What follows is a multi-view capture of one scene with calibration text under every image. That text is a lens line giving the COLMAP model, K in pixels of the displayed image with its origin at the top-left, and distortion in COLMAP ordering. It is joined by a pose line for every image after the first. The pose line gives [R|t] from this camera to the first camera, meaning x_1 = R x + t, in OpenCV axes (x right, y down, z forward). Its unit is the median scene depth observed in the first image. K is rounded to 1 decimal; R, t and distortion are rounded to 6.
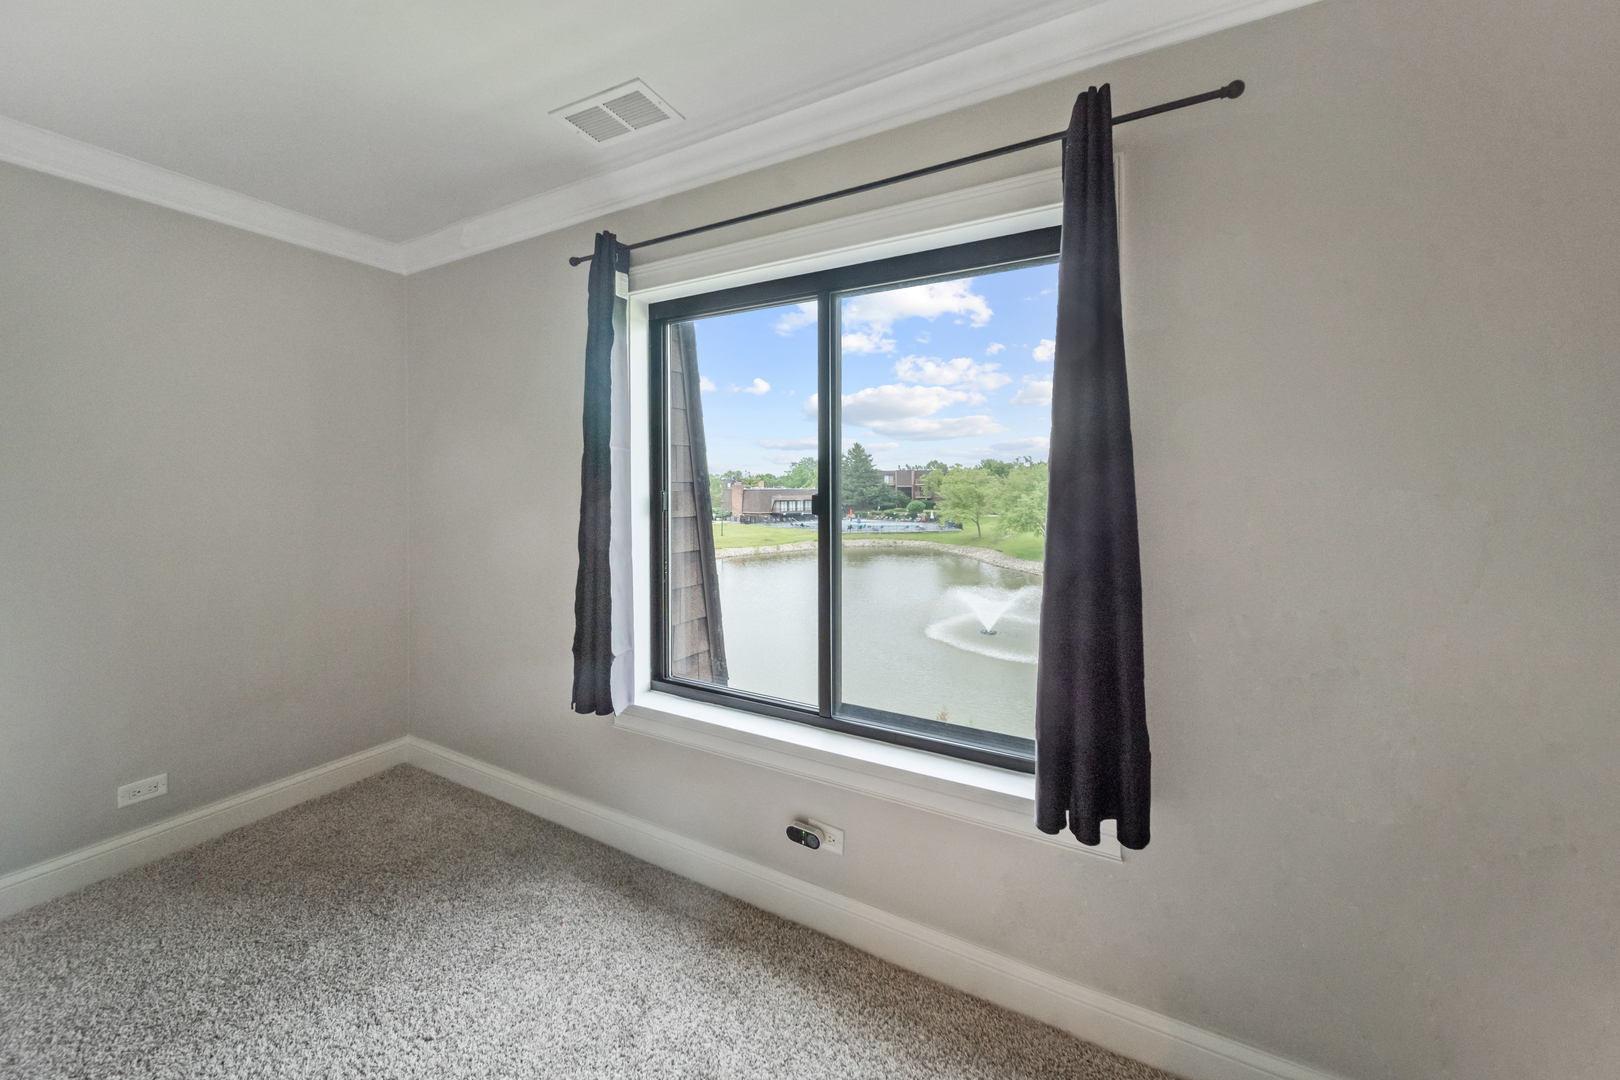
lens RADIAL K [[591.2, 0, 819.0], [0, 591.2, 487.8], [0, 0, 1]] dist [-0.000318, -0.000054]
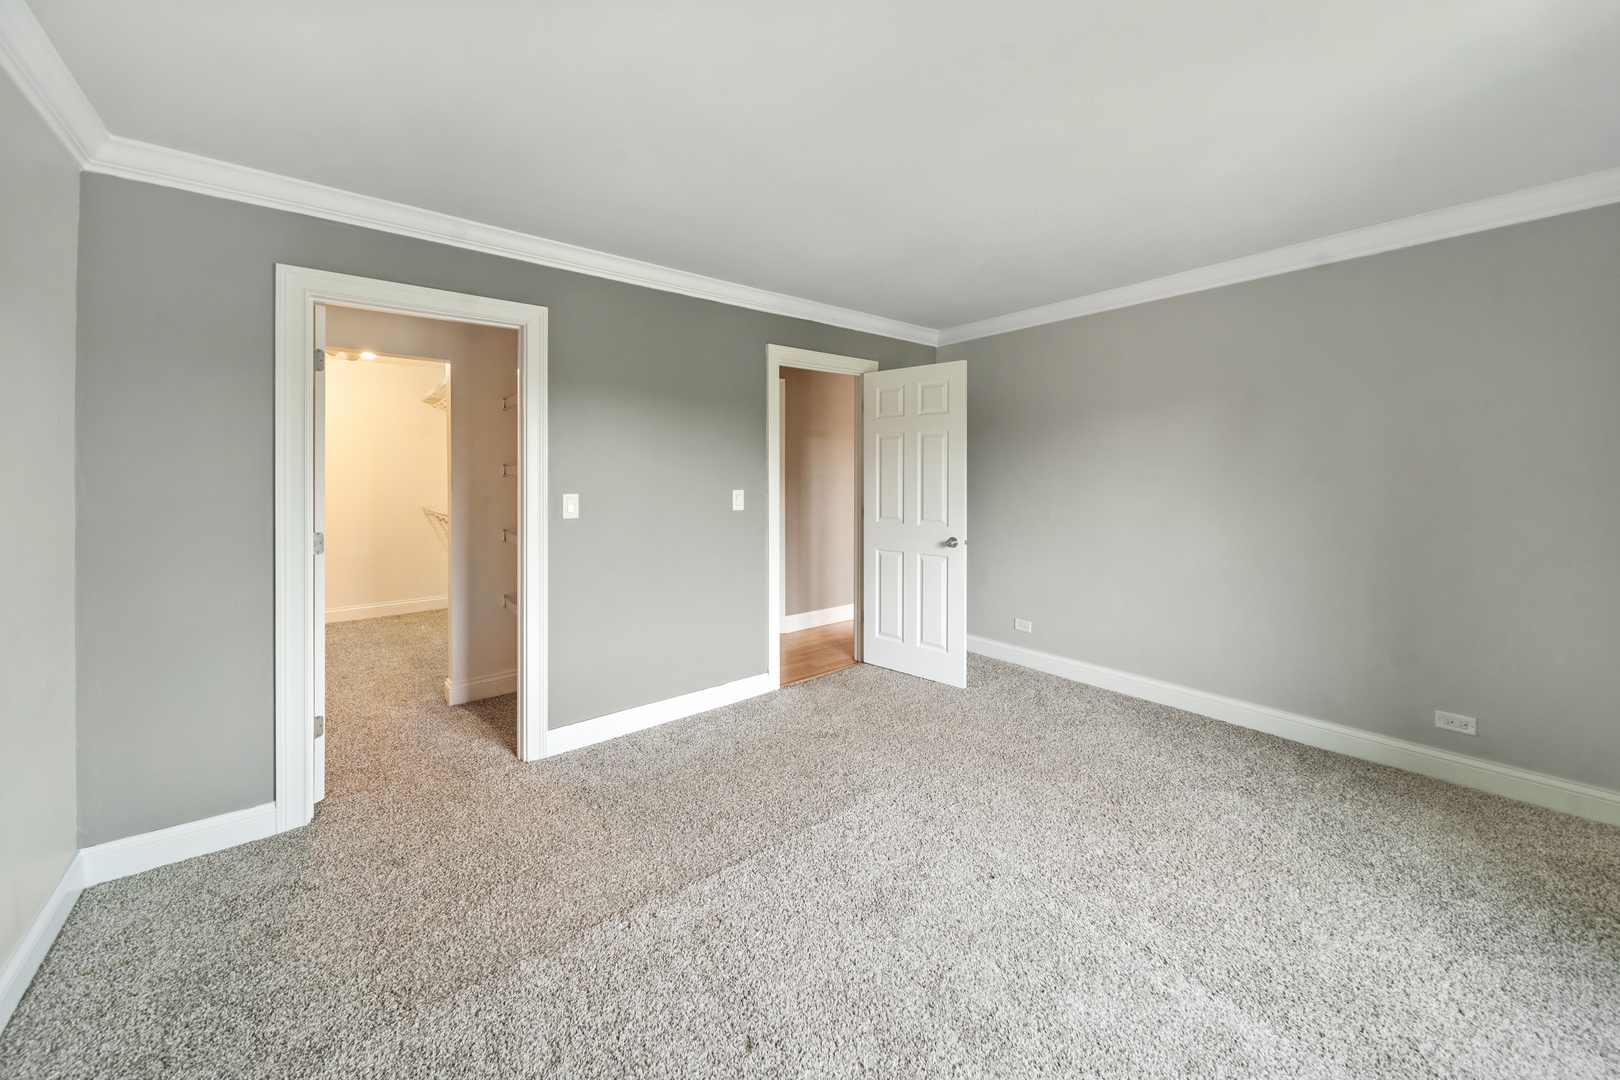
lens RADIAL K [[597.1, 0, 792.3], [0, 597.1, 515.6], [0, 0, 1]] dist [-0.001196, -0.000330]
pose [[-0.401851, 0.066365, -0.913297, 0.619884], [-0.003150, 0.997264, 0.073853, 0.002564], [0.915700, 0.032554, -0.400542, 0.290357]]
